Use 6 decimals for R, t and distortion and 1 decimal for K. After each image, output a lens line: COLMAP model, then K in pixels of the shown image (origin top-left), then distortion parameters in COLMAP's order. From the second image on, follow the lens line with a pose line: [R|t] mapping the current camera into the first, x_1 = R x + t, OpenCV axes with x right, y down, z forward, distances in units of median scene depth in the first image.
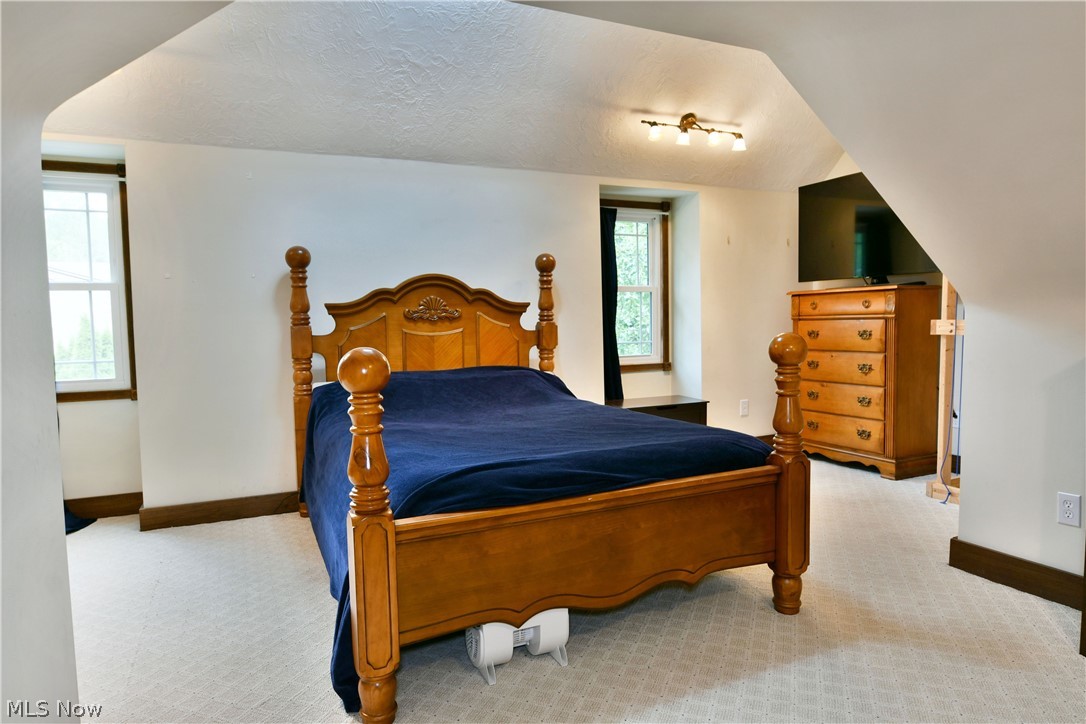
lens RADIAL K [[659.2, 0, 552.4], [0, 659.2, 363.1], [0, 0, 1]] dist [-0.015005, -0.003465]
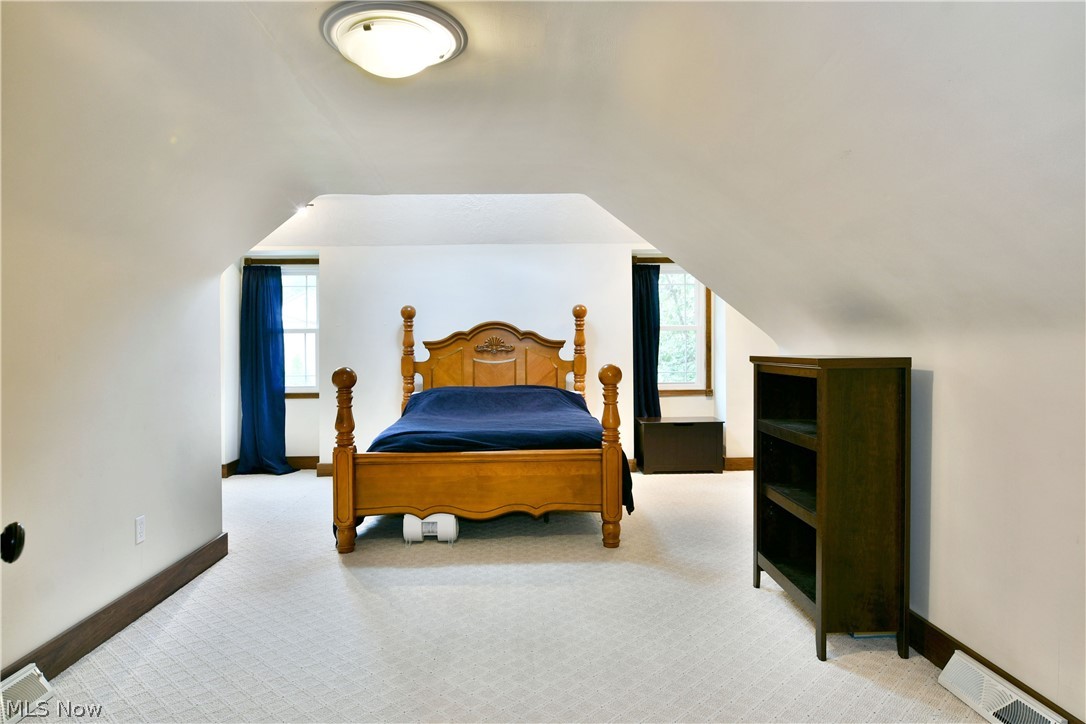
lens RADIAL K [[659.2, 0, 534.7], [0, 659.2, 359.2], [0, 0, 1]] dist [-0.015005, -0.003465]
pose [[0.916795, 0.013058, -0.399145, 0.453439], [-0.033278, 0.998487, -0.043770, 0.009618], [0.397970, 0.053411, 0.915842, -0.278940]]
